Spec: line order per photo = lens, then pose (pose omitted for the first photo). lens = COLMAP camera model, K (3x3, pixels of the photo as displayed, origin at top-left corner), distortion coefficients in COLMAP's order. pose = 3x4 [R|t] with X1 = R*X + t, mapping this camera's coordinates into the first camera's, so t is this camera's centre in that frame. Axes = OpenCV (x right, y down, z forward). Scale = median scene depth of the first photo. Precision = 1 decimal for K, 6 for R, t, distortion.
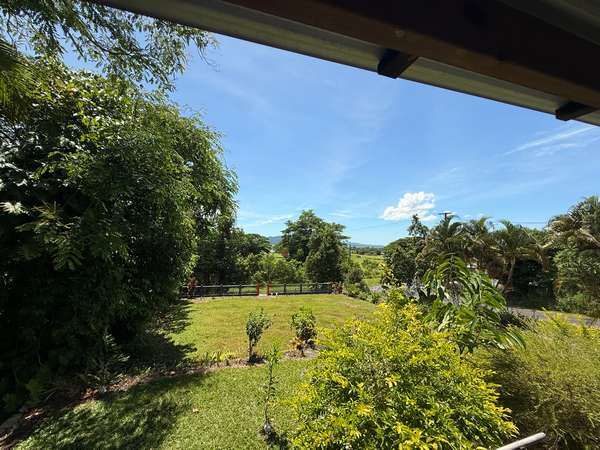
lens RADIAL K [[243.6, 0, 296.7], [0, 243.6, 221.5], [0, 0, 1]] dist [0.001168, -0.000617]
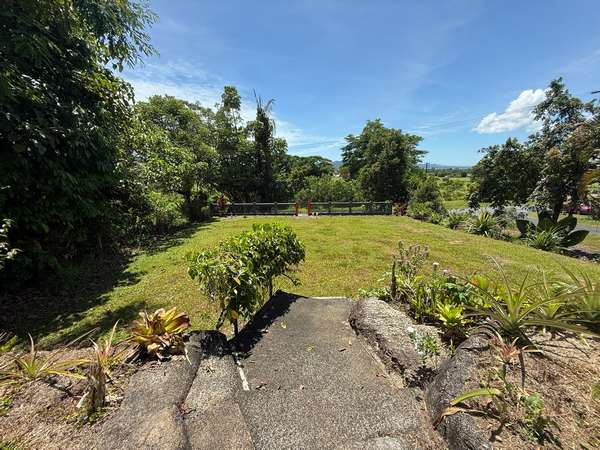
lens RADIAL K [[243.6, 0, 296.1], [0, 243.6, 224.4], [0, 0, 1]] dist [0.001168, -0.000617]
pose [[0.963106, 0.028095, -0.267653, 0.053018], [0.056068, 0.951768, 0.301653, 0.063872], [0.263218, -0.305531, 0.915078, 0.174928]]
